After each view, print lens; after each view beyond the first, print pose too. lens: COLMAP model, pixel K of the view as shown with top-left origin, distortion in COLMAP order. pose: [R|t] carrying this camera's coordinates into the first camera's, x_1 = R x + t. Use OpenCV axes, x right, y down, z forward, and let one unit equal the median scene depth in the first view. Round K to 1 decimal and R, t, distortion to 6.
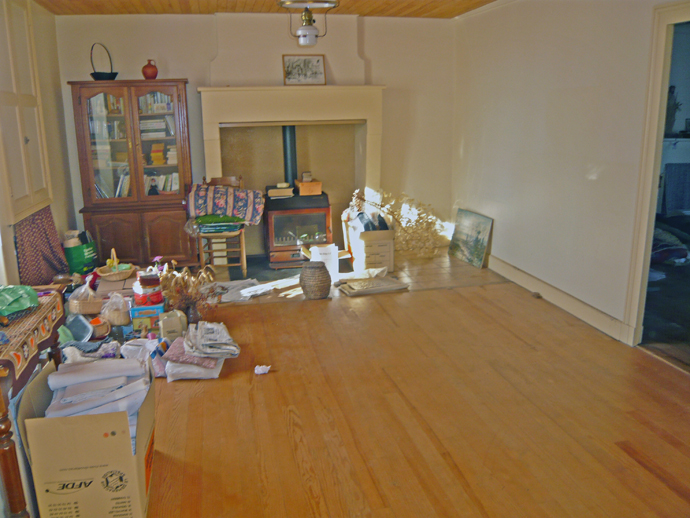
lens RADIAL K [[569.1, 0, 342.2], [0, 569.1, 261.7], [0, 0, 1]] dist [-0.065048, 0.006794]
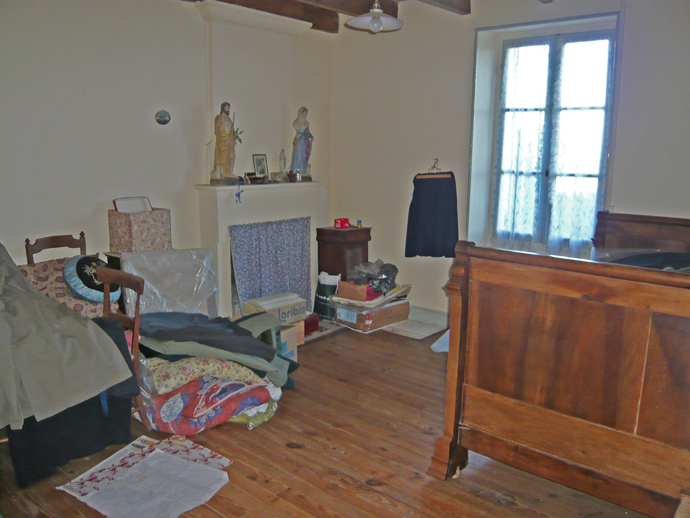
lens RADIAL K [[569.1, 0, 342.2], [0, 569.1, 261.7], [0, 0, 1]] dist [-0.065048, 0.006794]
pose [[0.804709, -0.091901, 0.586512, 0.355216], [0.123708, 0.992216, -0.014260, -0.129625], [-0.580637, 0.084032, 0.809815, 0.478356]]
